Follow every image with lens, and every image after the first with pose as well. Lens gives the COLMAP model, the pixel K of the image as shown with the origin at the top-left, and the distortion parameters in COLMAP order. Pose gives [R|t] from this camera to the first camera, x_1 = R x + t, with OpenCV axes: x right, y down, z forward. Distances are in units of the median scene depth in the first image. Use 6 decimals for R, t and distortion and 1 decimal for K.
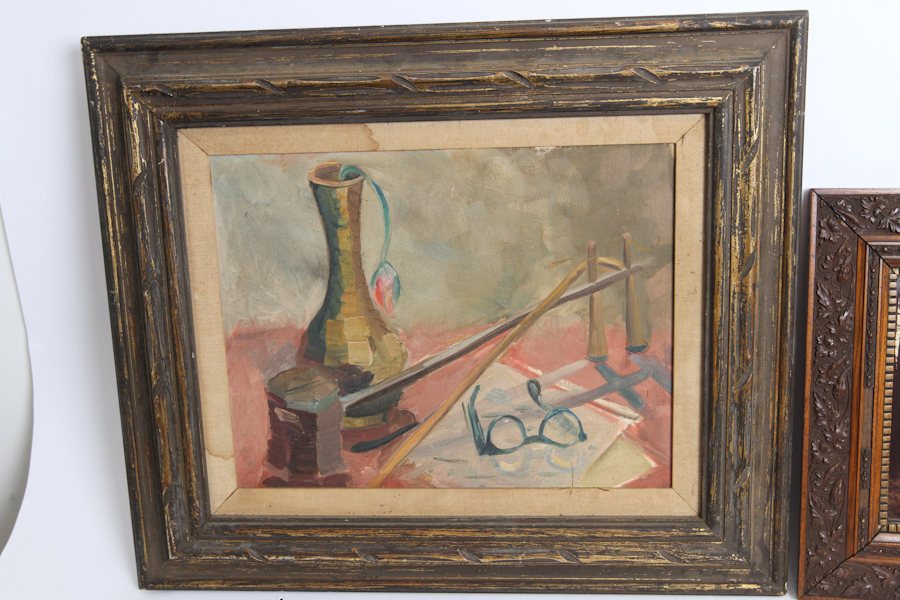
lens RADIAL K [[1129.9, 0, 448.7], [0, 1129.9, 306.1], [0, 0, 1]] dist [-0.005710, 0.000000]
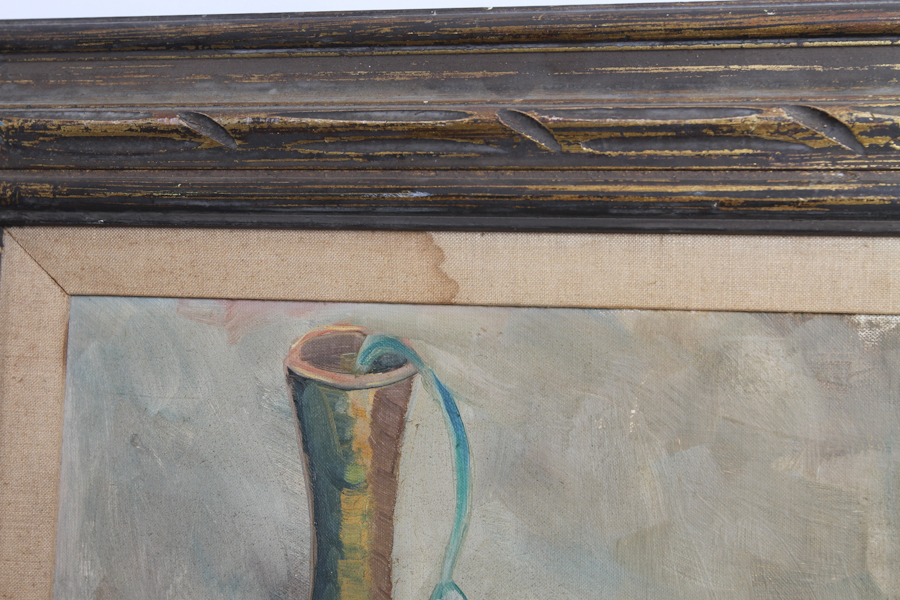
lens RADIAL K [[1369.6, 0, 449.8], [0, 1369.6, 299.2], [0, 0, 1]] dist [0.014530, 0.000000]
pose [[0.987909, 0.064058, -0.141185, 0.005435], [-0.101512, 0.955565, -0.276749, -0.001816], [0.117184, 0.287735, 0.950514, 0.529896]]
